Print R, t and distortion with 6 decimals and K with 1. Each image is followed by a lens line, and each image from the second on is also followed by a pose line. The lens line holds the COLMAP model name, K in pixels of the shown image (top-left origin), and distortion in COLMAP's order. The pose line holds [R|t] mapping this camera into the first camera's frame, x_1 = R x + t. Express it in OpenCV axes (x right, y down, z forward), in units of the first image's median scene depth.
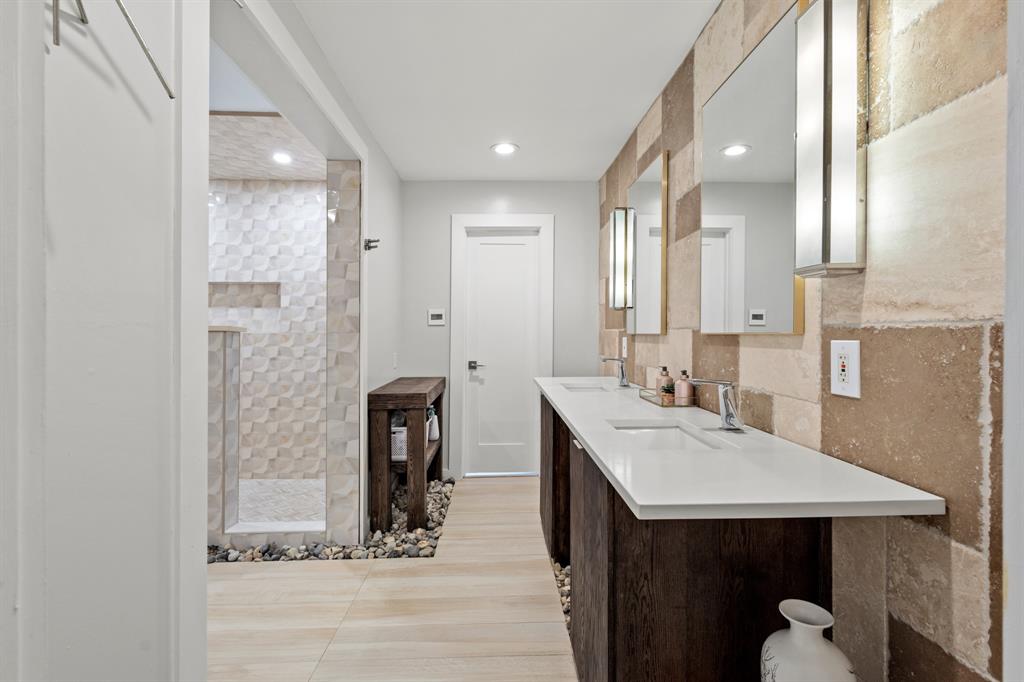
lens RADIAL K [[469.8, 0, 515.0], [0, 469.8, 336.9], [0, 0, 1]] dist [0.011024, -0.000706]
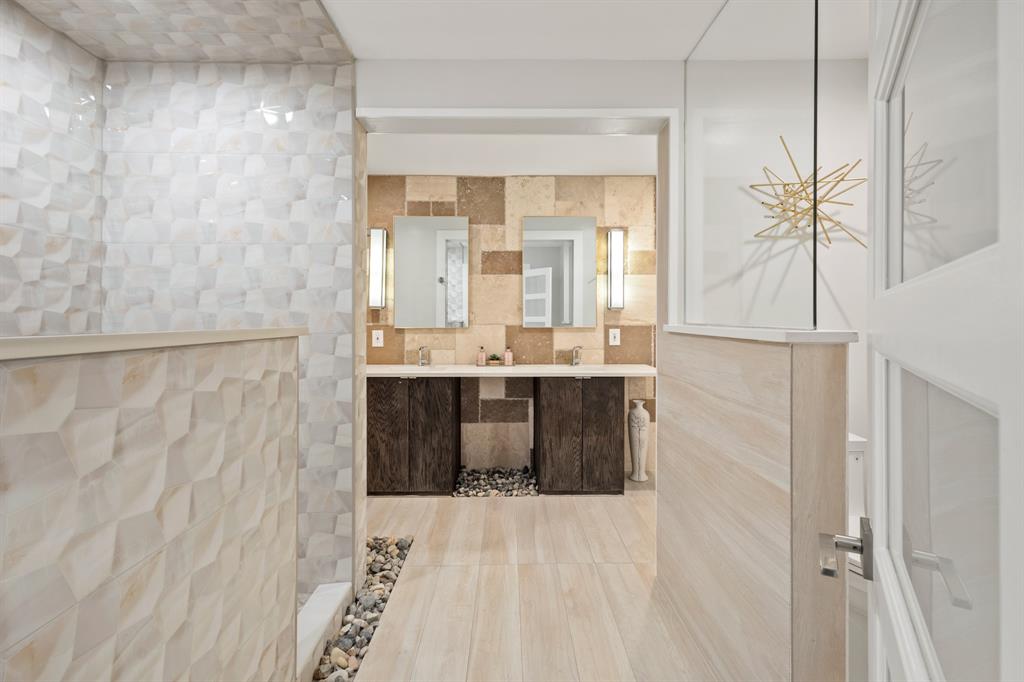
lens RADIAL K [[475.9, 0, 515.8], [0, 475.9, 317.5], [0, 0, 1]] dist [0.014766, 0.000037]
pose [[0.027405, 0.001763, 0.999623, -0.887752], [0.006816, 0.999975, -0.001950, -0.023913], [-0.999601, 0.006867, 0.027392, 0.517823]]
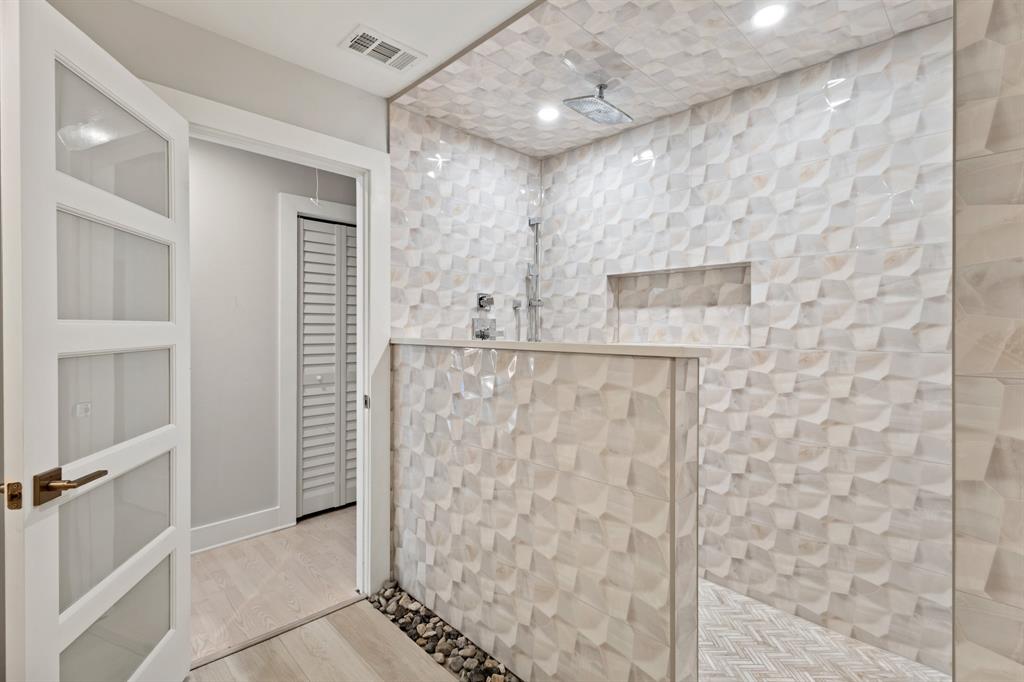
lens RADIAL K [[475.9, 0, 515.8], [0, 475.9, 317.5], [0, 0, 1]] dist [0.014766, 0.000037]
pose [[0.668643, -0.016577, -0.743398, -0.257146], [-0.007279, 0.999558, -0.028837, -0.027729], [0.743548, 0.024693, 0.668227, 0.394639]]
